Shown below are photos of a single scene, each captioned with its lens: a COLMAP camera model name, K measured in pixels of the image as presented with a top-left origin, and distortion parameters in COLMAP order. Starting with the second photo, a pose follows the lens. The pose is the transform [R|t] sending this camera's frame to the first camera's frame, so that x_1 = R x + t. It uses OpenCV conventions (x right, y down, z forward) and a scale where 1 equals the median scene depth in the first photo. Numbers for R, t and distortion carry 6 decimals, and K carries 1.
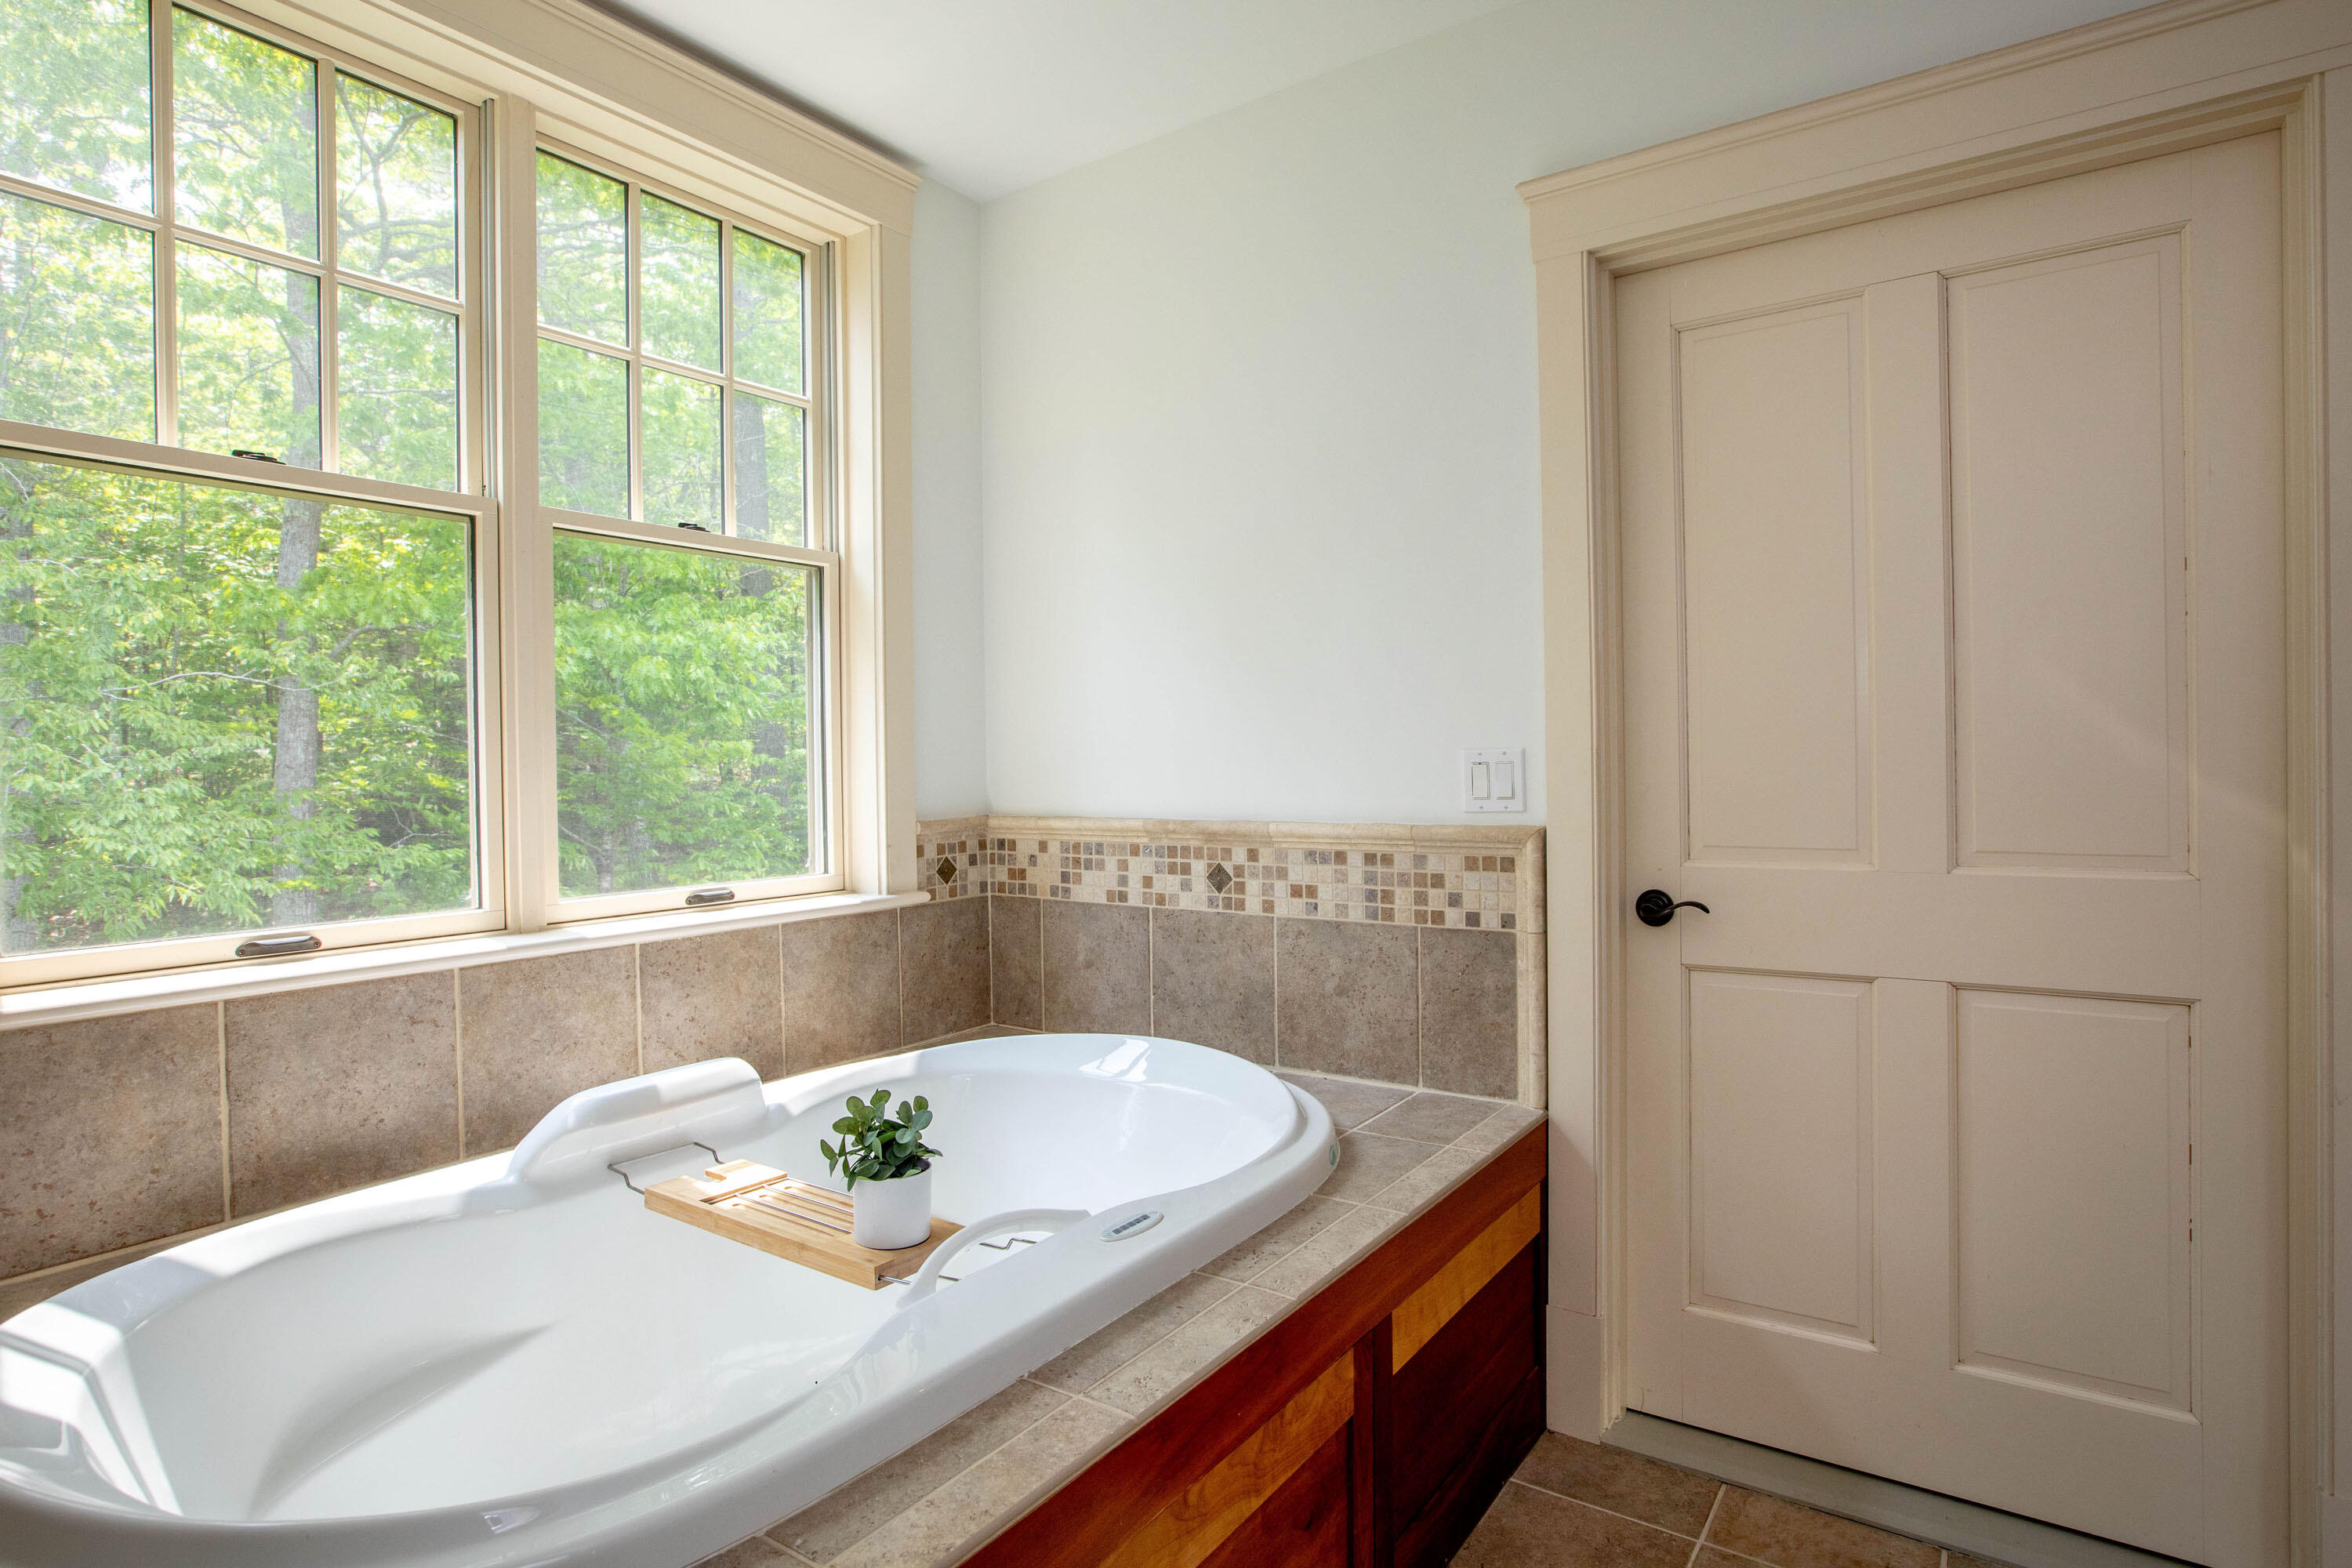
lens RADIAL K [[1217.1, 0, 1212.5], [0, 1217.1, 774.2], [0, 0, 1]] dist [-0.042908, 0.020176]
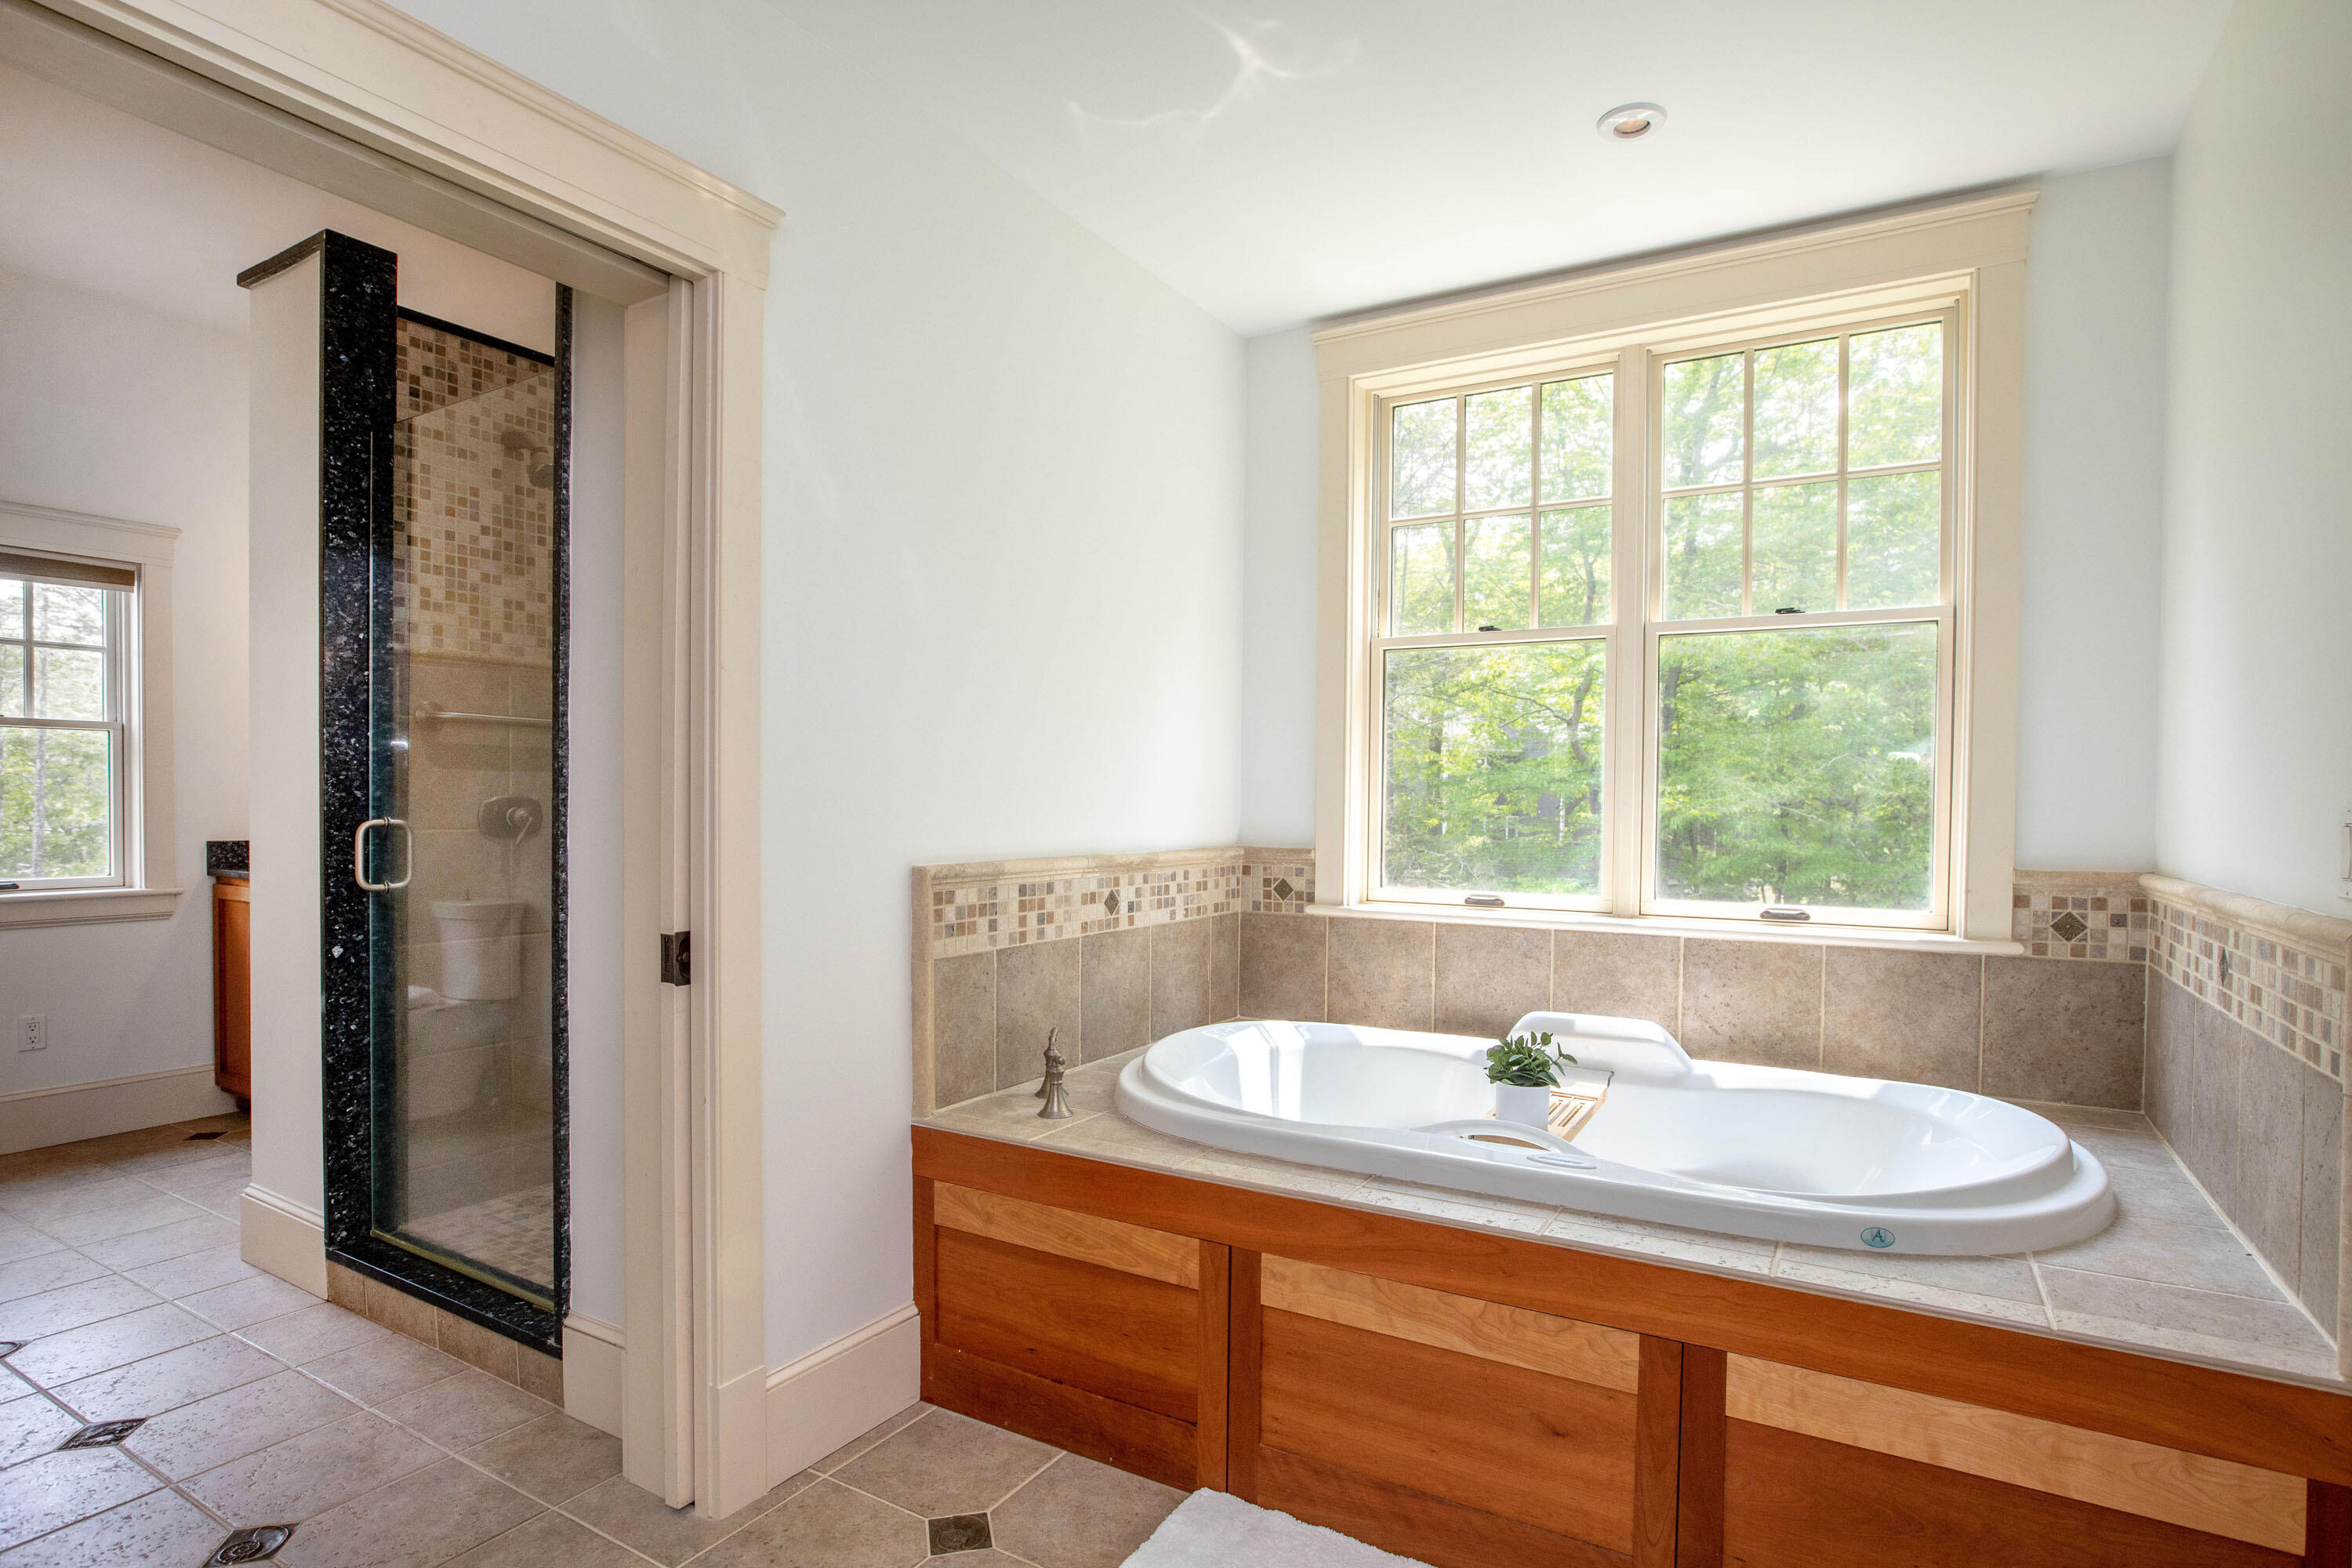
lens RADIAL K [[1211.0, 0, 1185.0], [0, 1211.0, 828.9], [0, 0, 1]] dist [-0.051028, 0.030900]
pose [[0.069456, 0.035764, -0.996944, 0.780683], [-0.021278, 0.999183, 0.034362, -0.014465], [0.997358, 0.018827, 0.070160, 0.328675]]
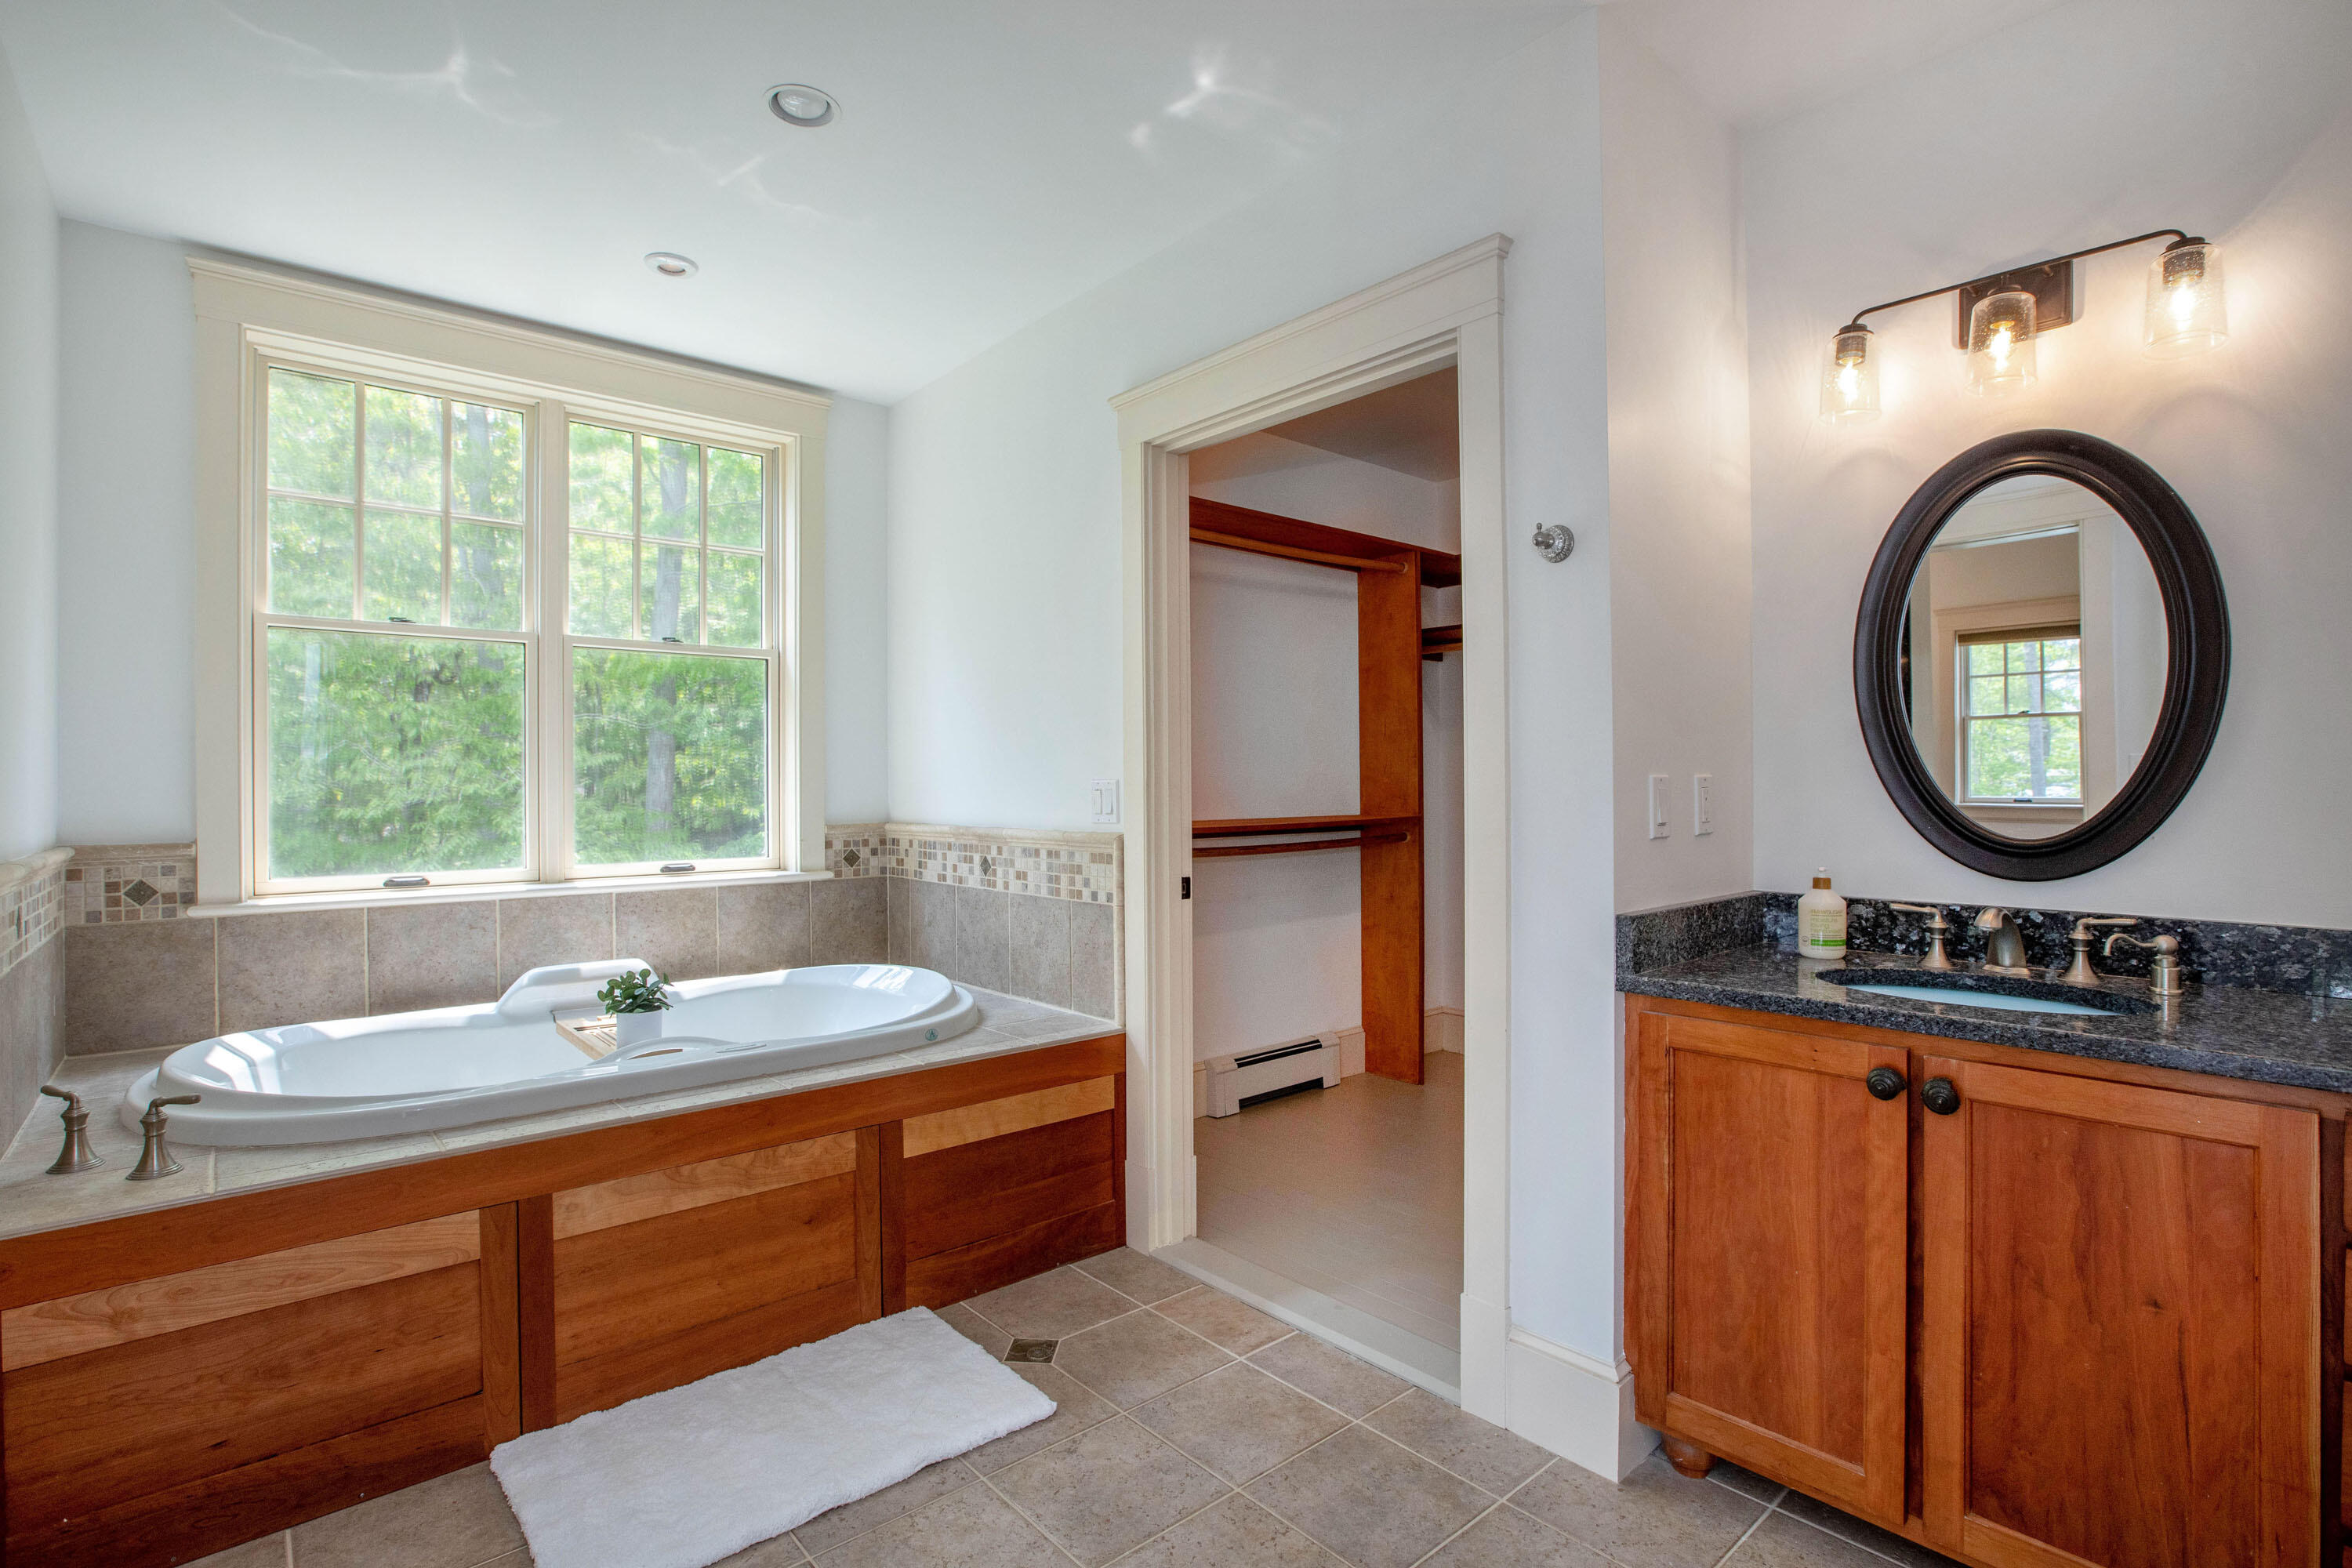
lens RADIAL K [[1104.7, 0, 1176.0], [0, 1104.7, 784.0], [0, 0, 1]] dist [-0.049988, 0.027324]
pose [[0.967833, 0.007070, -0.251494, 0.629403], [-0.009564, 0.999916, -0.008697, -0.005243], [0.251412, 0.010823, 0.967820, -0.264459]]
